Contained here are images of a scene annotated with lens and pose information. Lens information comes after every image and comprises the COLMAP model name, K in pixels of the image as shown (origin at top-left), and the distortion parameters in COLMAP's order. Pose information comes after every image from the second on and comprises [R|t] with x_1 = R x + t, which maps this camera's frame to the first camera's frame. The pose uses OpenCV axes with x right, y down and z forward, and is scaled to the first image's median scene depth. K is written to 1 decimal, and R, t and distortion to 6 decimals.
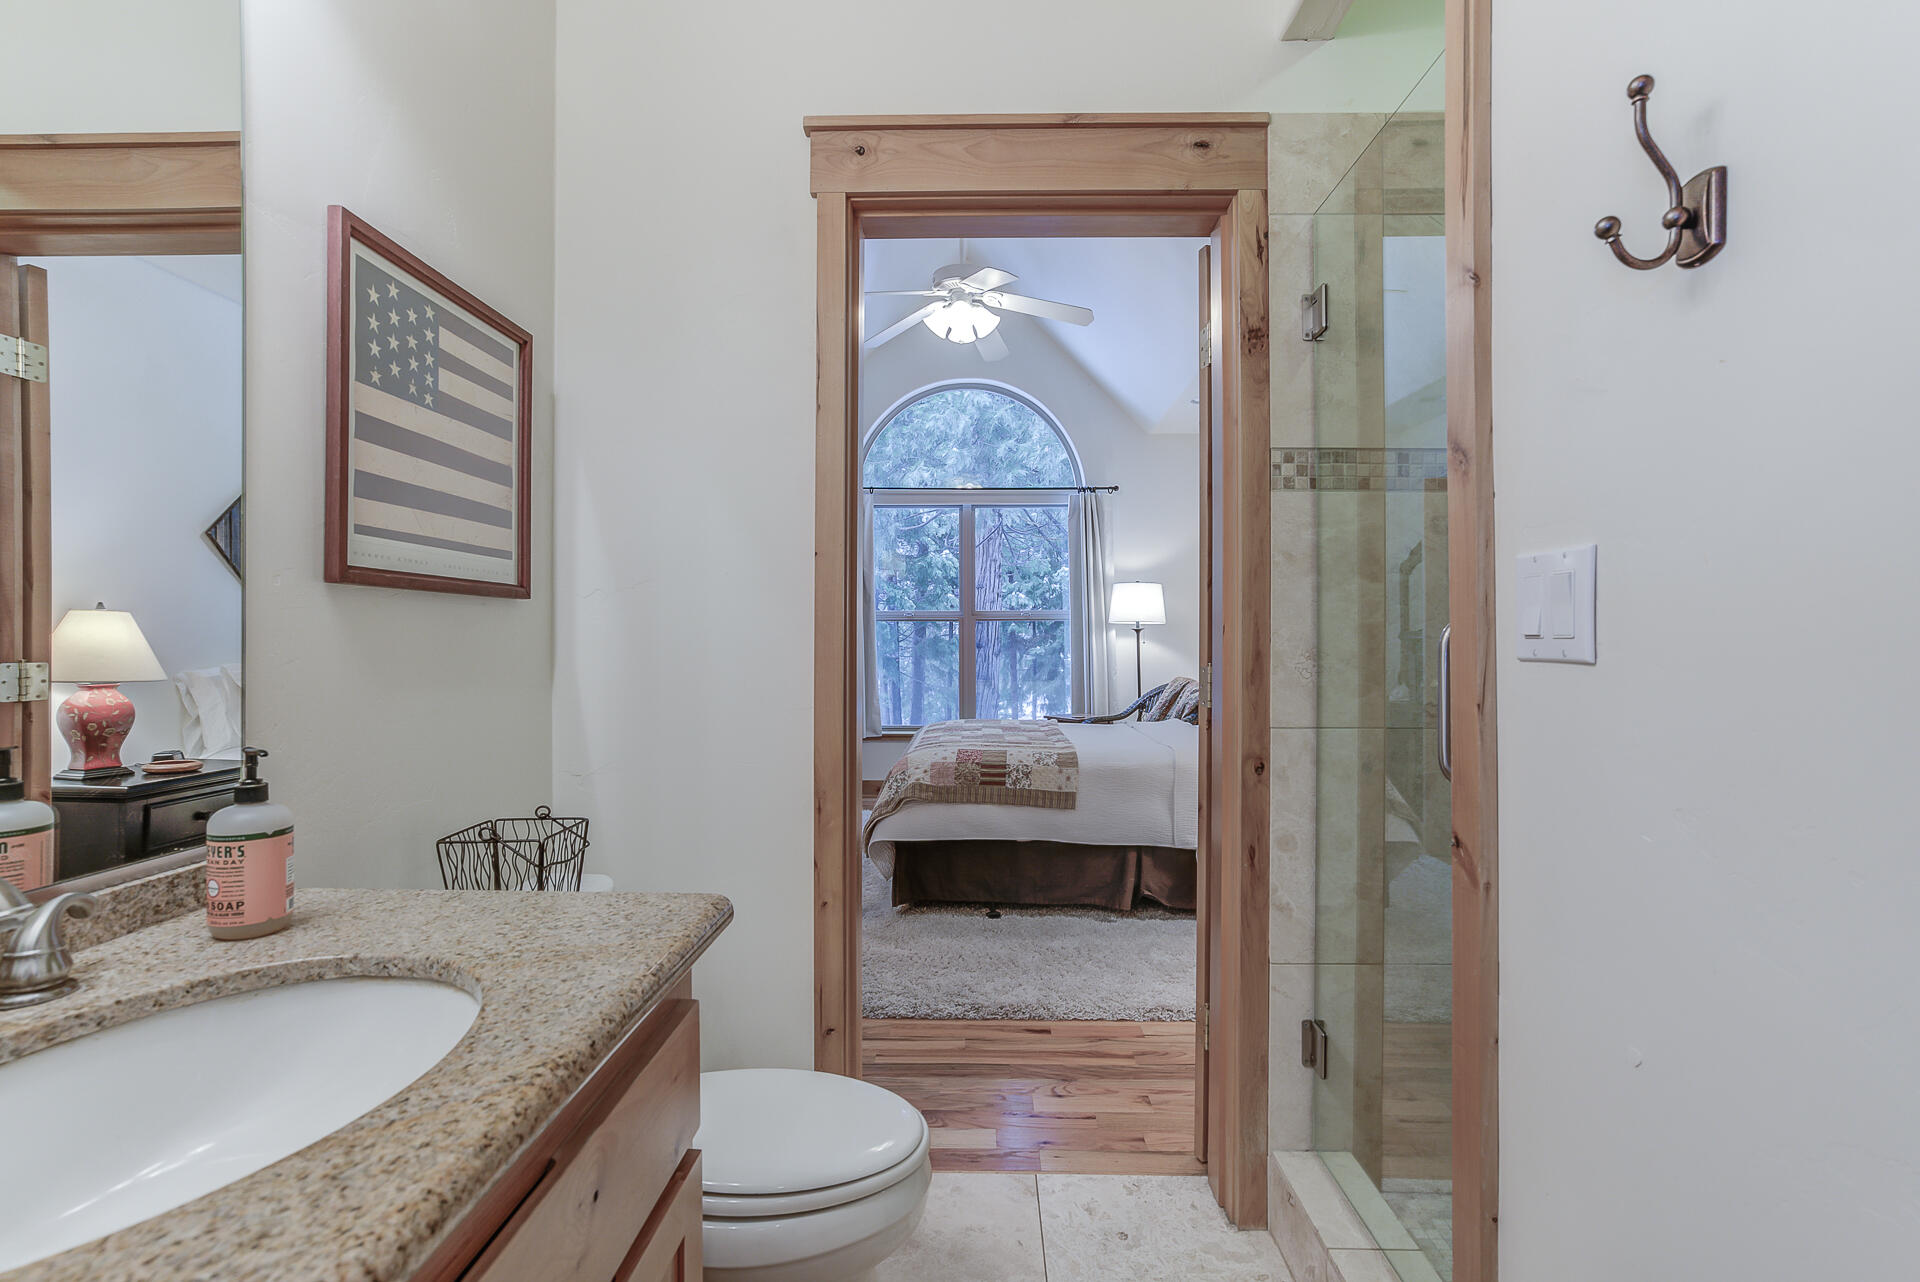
lens RADIAL K [[904.6, 0, 952.2], [0, 904.6, 636.9], [0, 0, 1]] dist [-0.033895, 0.025354]
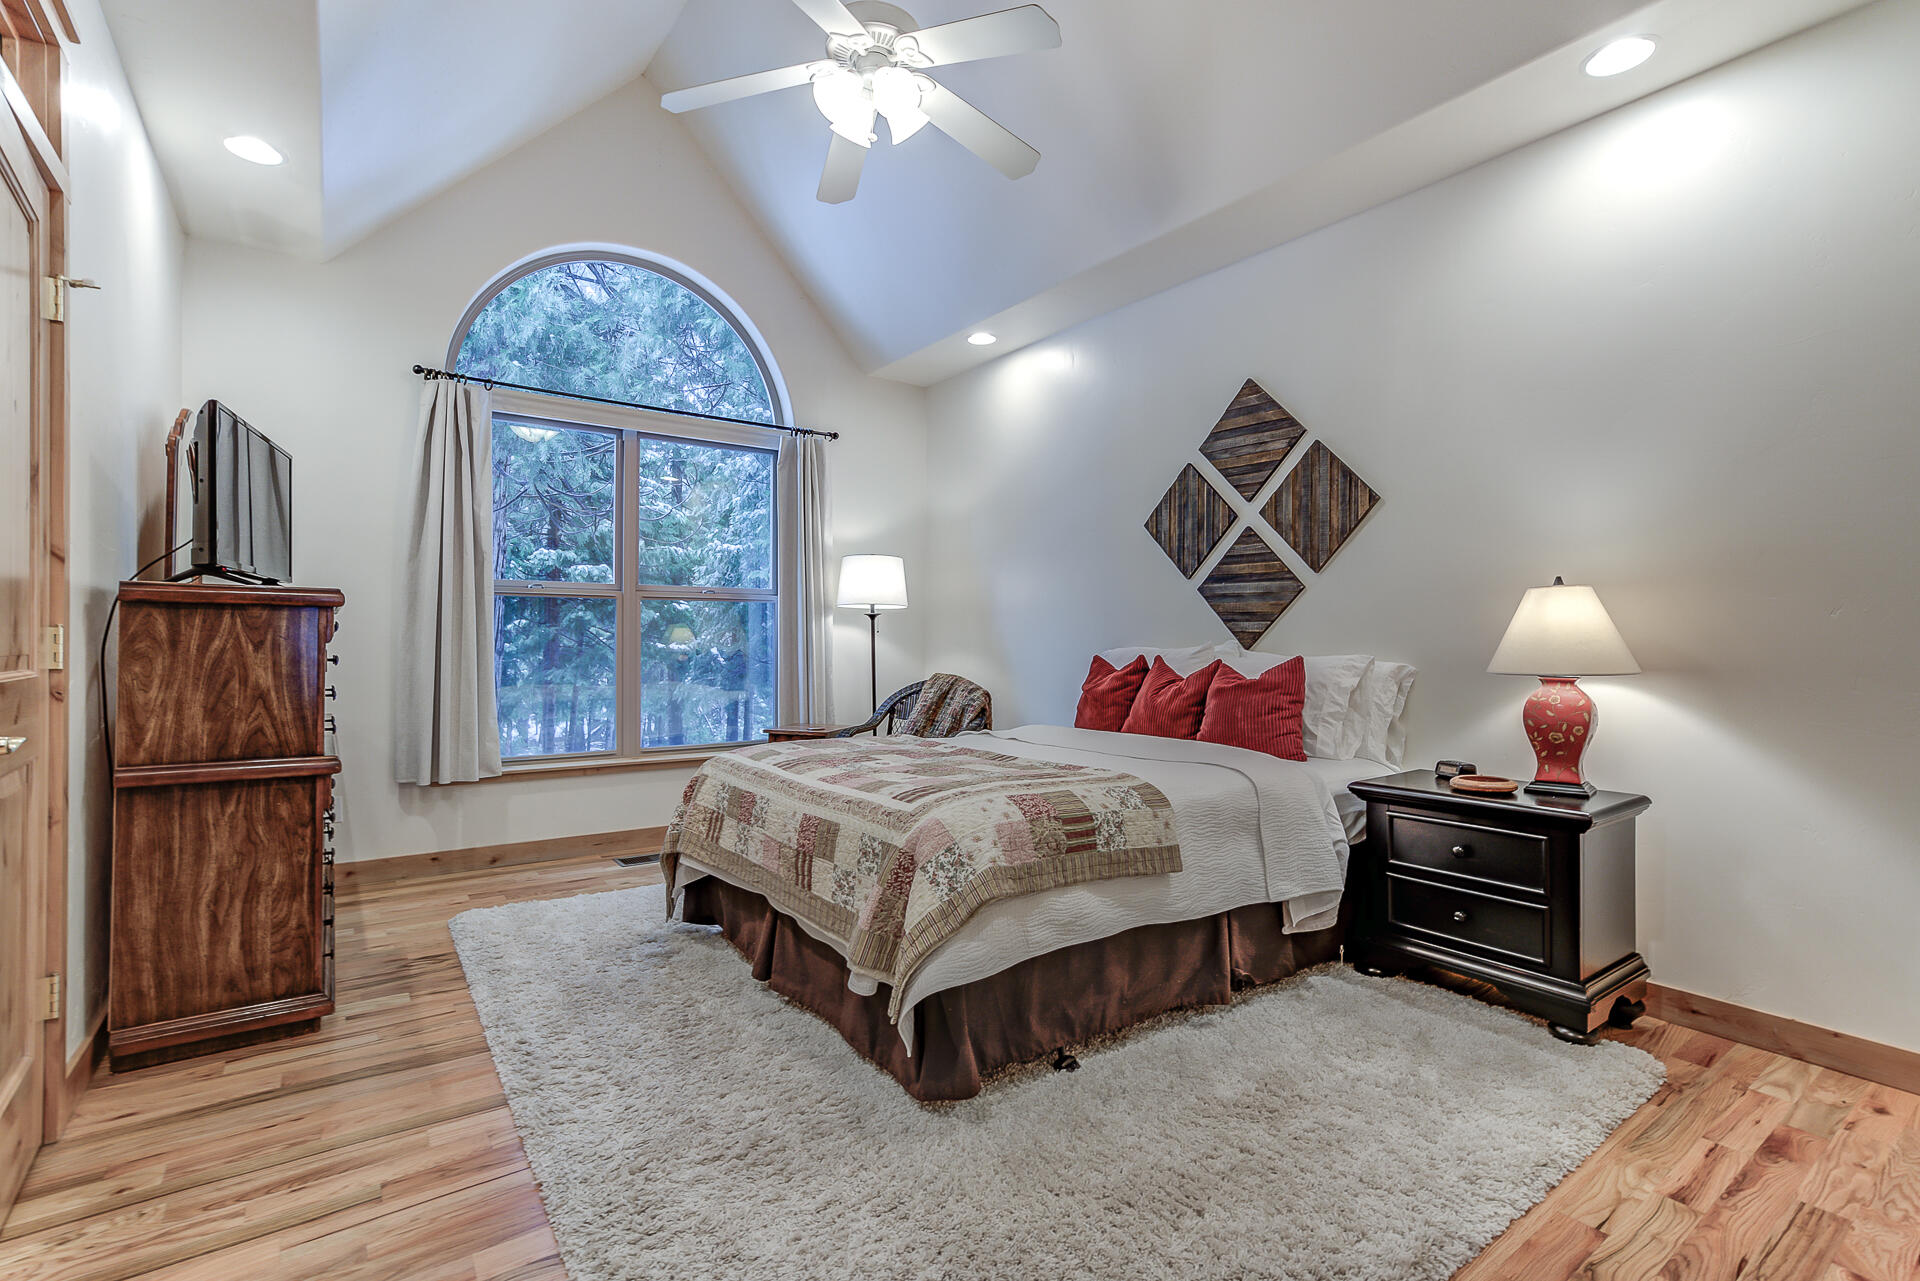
lens RADIAL K [[904.6, 0, 952.2], [0, 904.6, 636.4], [0, 0, 1]] dist [-0.033895, 0.025354]
pose [[0.790236, 0.003739, 0.612792, -0.335038], [-0.000751, 0.999987, -0.005133, 0.020532], [-0.612803, 0.003596, 0.790228, 0.493556]]
